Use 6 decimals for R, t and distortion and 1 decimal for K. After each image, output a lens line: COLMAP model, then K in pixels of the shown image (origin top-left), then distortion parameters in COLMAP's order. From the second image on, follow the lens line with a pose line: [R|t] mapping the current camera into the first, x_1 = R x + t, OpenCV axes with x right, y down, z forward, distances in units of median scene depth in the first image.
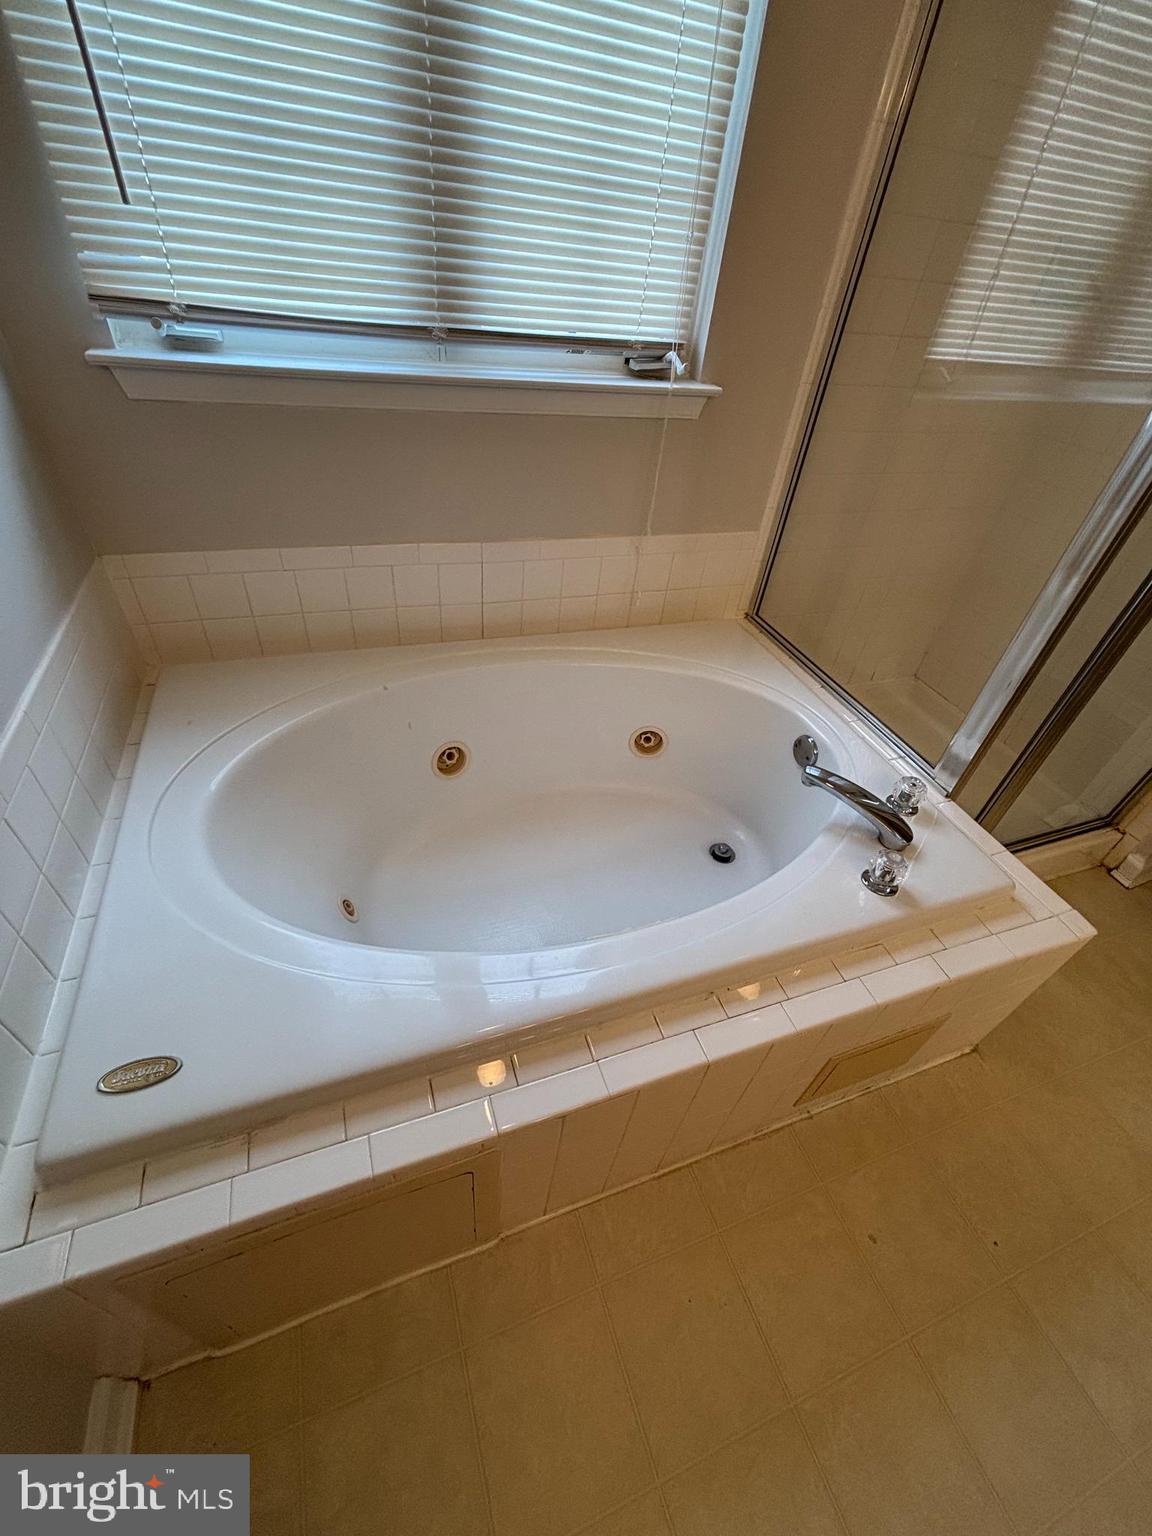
lens RADIAL K [[620.3, 0, 573.7], [0, 620.3, 765.0], [0, 0, 1]] dist [-0.001343, -0.000186]
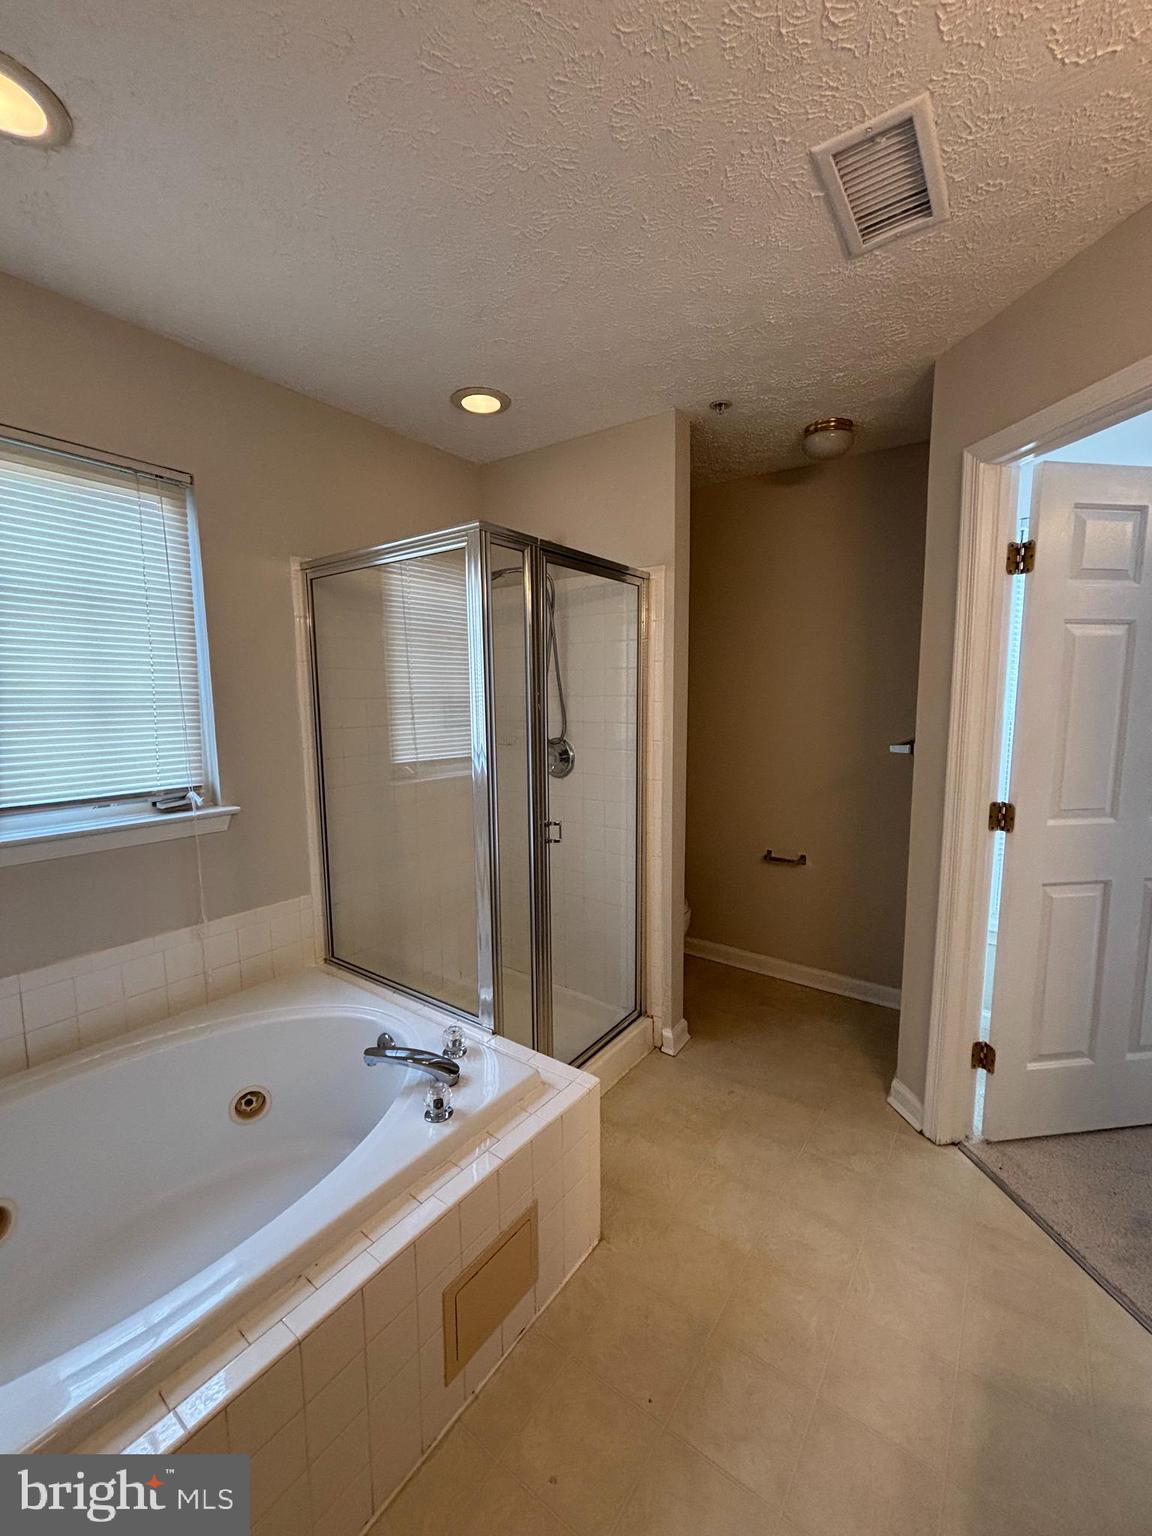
lens RADIAL K [[620.3, 0, 573.7], [0, 620.3, 765.0], [0, 0, 1]] dist [-0.001343, -0.000186]
pose [[0.821068, -0.158214, 0.548466, 0.108831], [0.429653, 0.803879, -0.411311, 0.198475], [-0.375826, 0.573364, 0.728017, -0.329109]]
